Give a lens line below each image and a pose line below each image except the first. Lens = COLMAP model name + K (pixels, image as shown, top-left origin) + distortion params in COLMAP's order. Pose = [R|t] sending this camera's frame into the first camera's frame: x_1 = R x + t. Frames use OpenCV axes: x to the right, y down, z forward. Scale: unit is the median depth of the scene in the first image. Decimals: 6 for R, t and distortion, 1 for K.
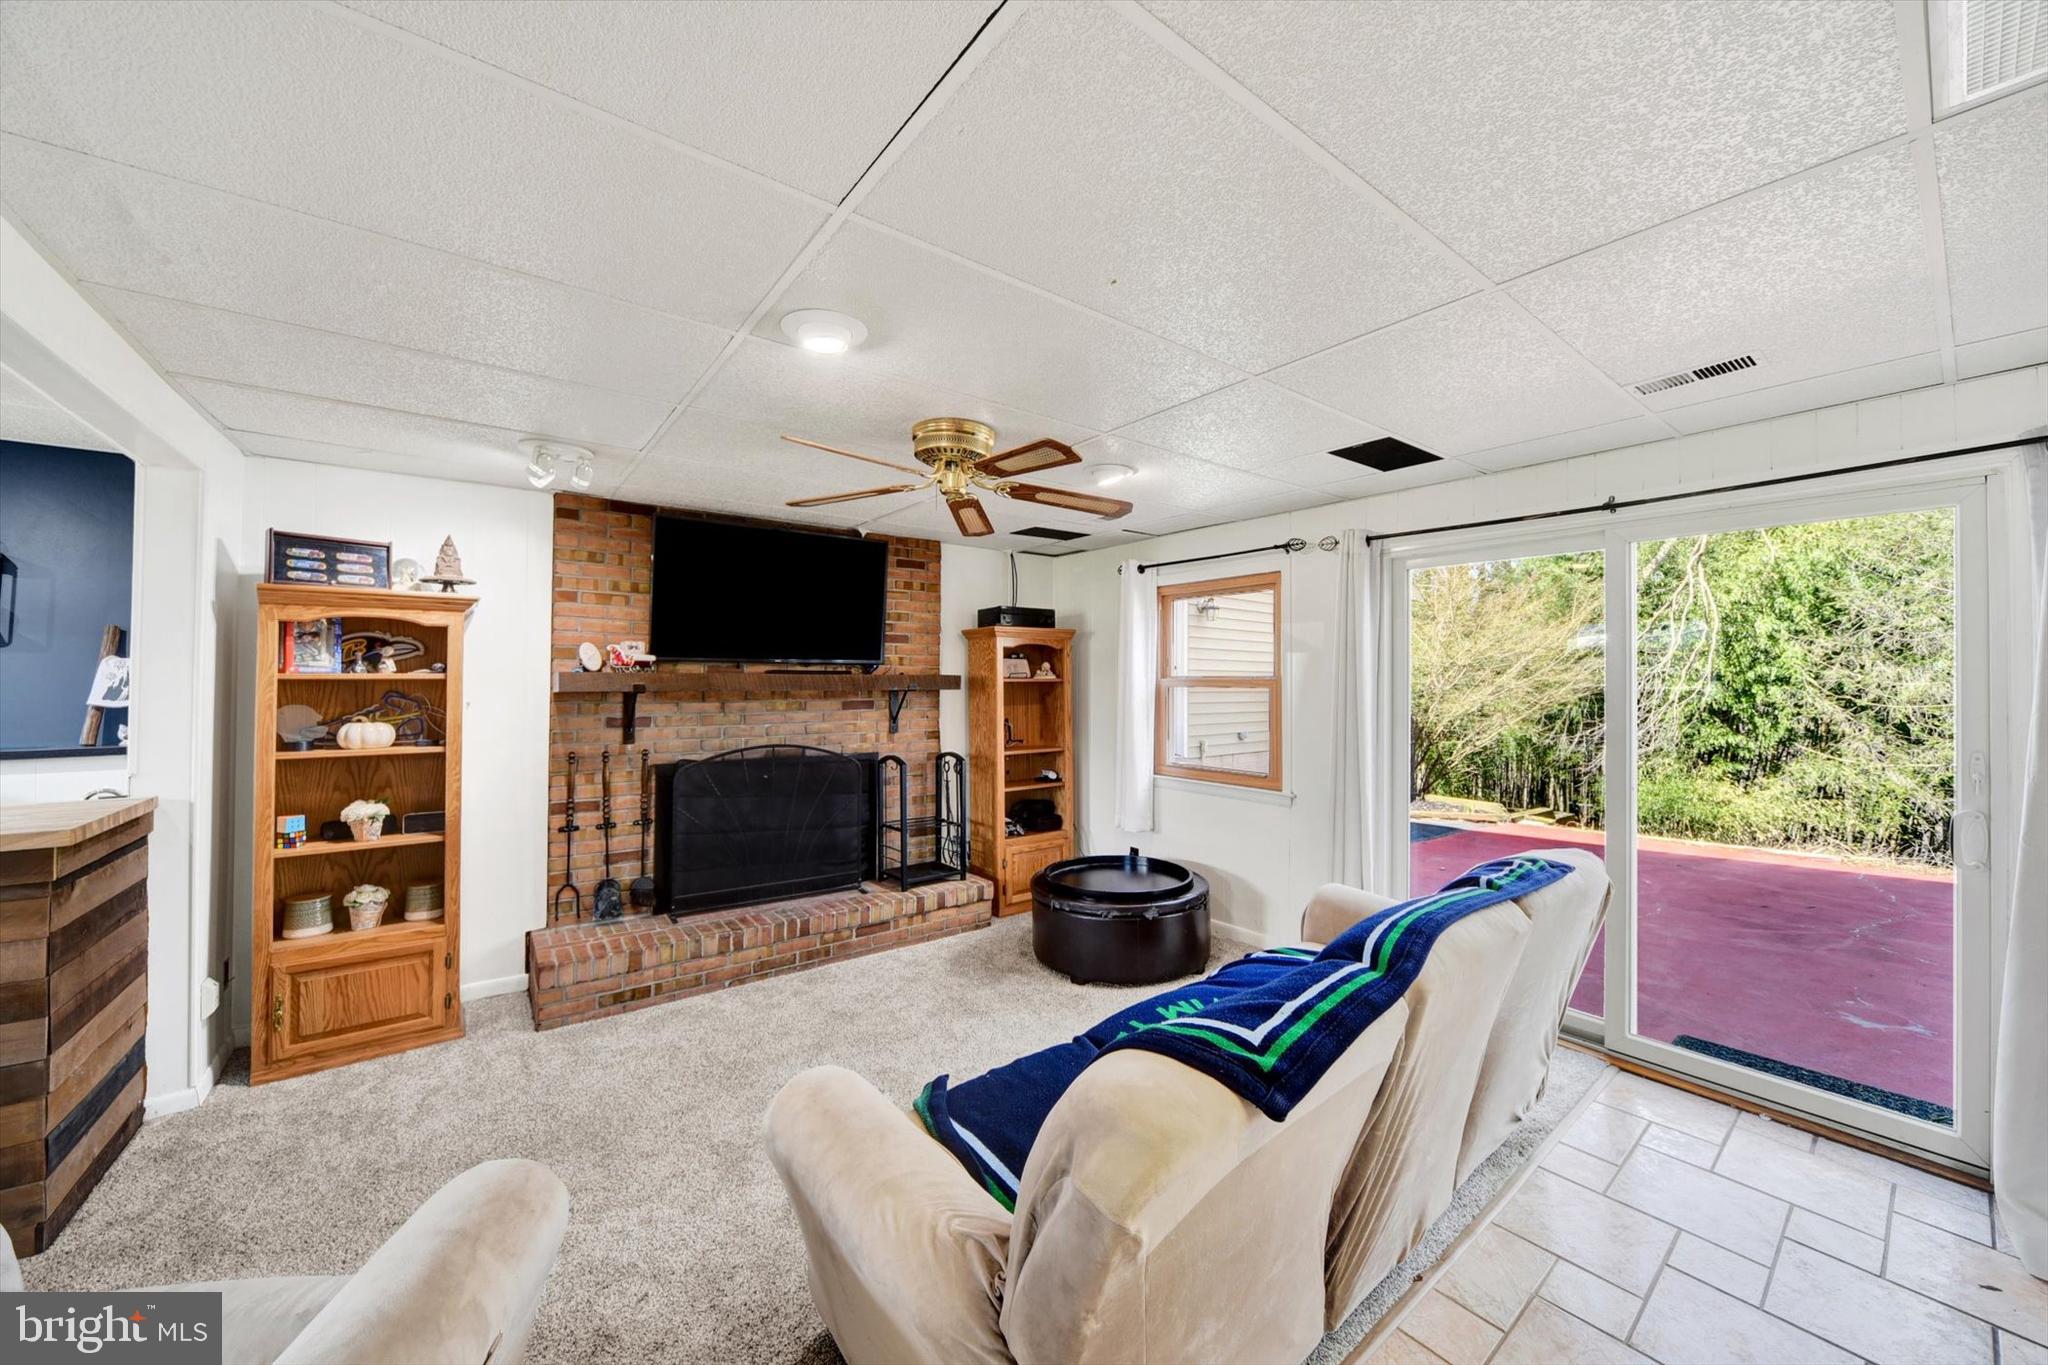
lens RADIAL K [[728.4, 0, 1044.8], [0, 728.4, 681.4], [0, 0, 1]] dist [-0.011217, -0.000482]
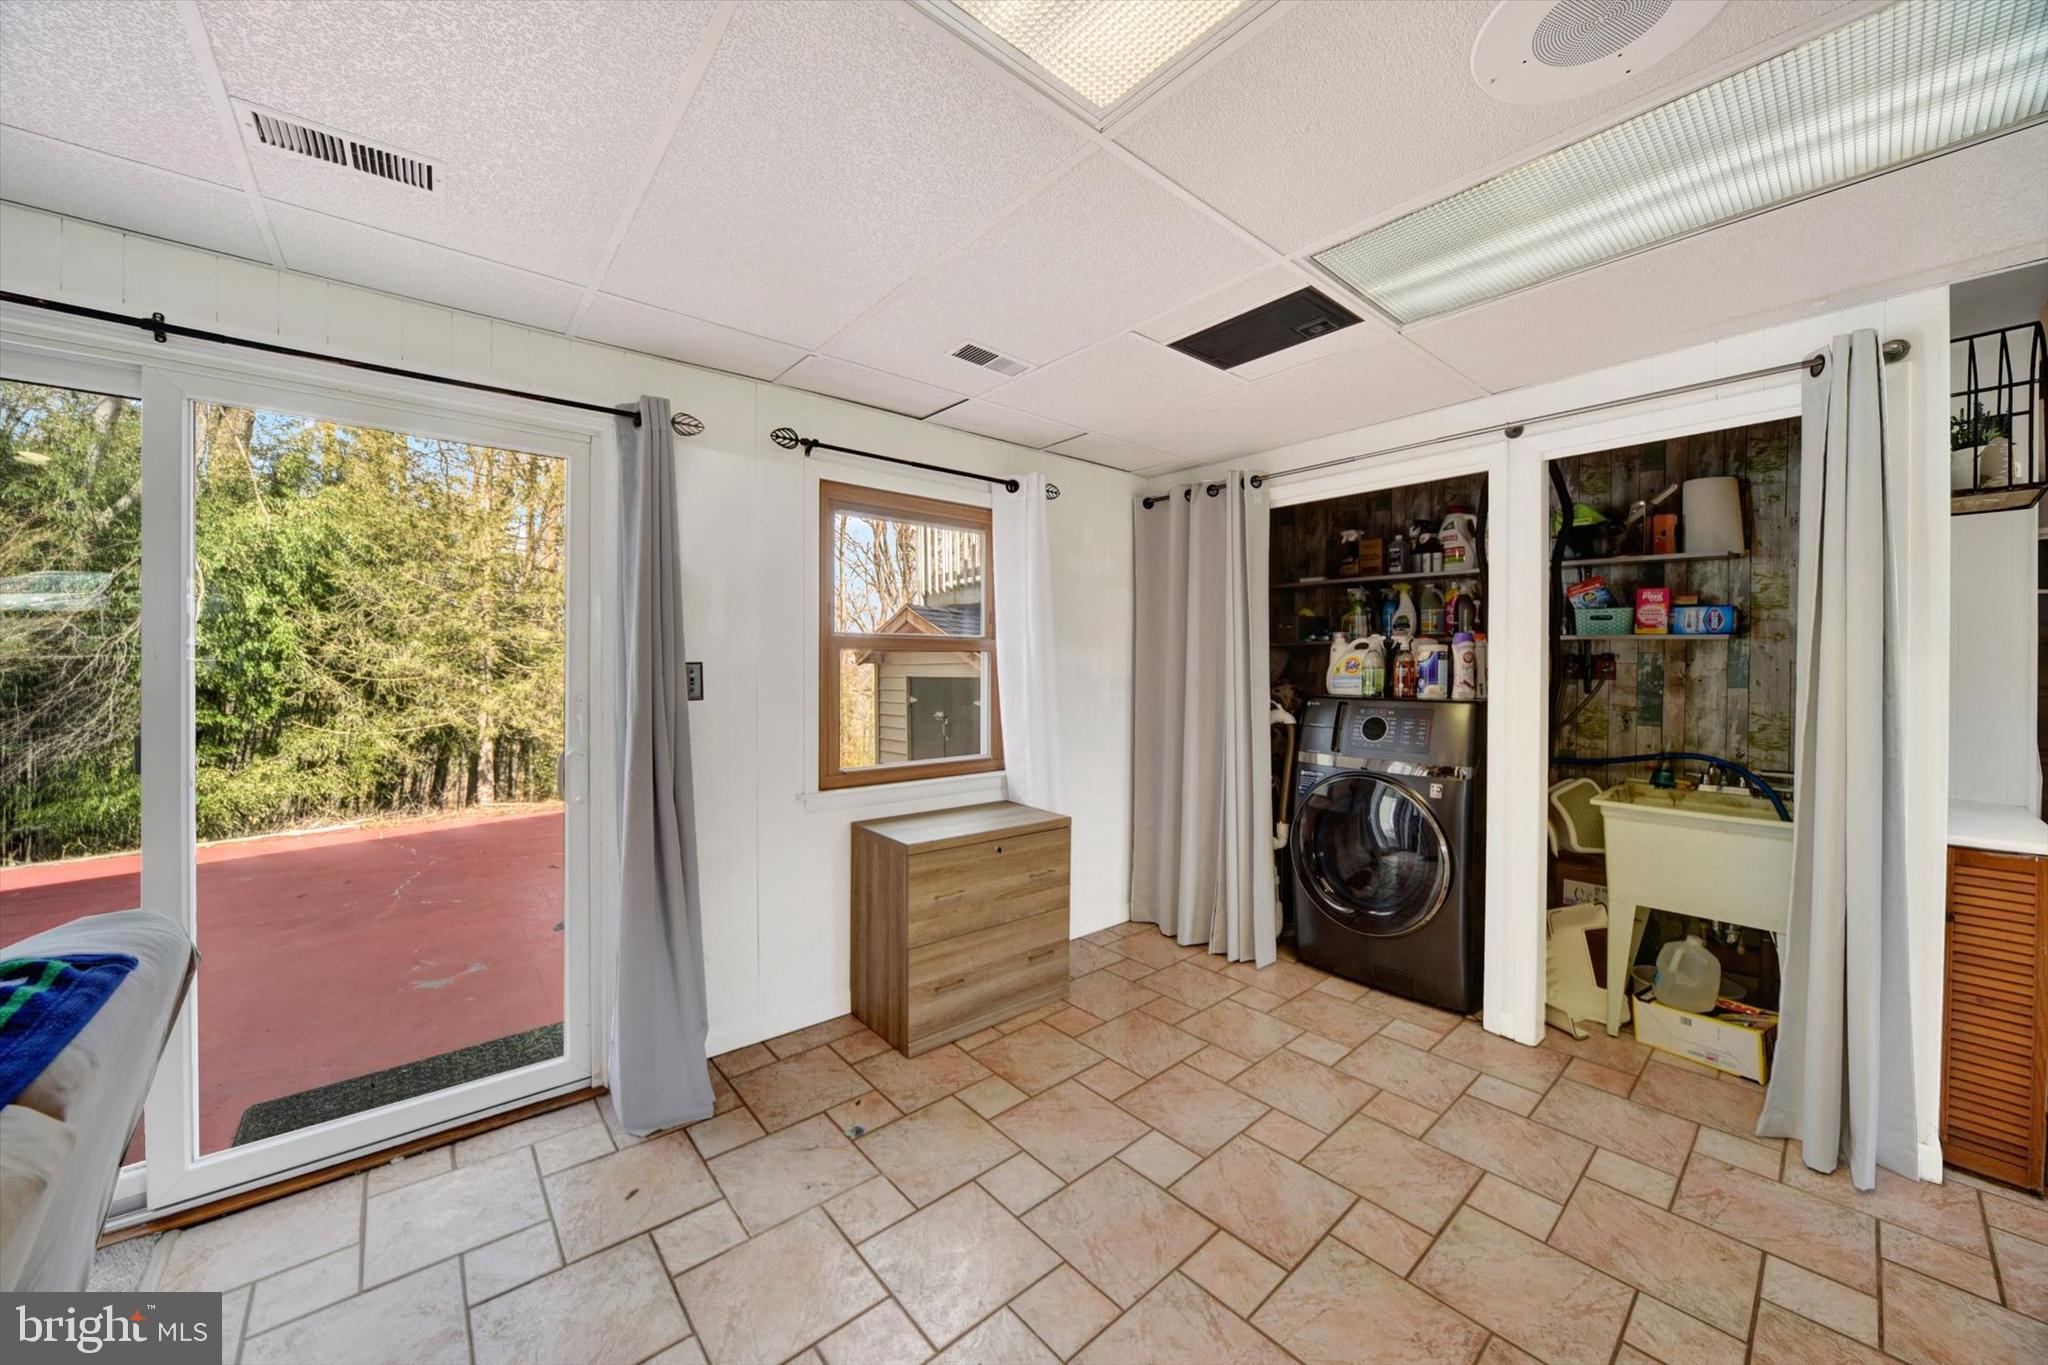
lens RADIAL K [[728.4, 0, 1036.8], [0, 728.4, 676.6], [0, 0, 1]] dist [-0.011217, -0.000482]
pose [[-0.044849, -0.013294, 0.998905, 0.588648], [-0.012431, 0.999841, 0.012749, 0.137714], [-0.998916, -0.011846, -0.045007, 1.139639]]
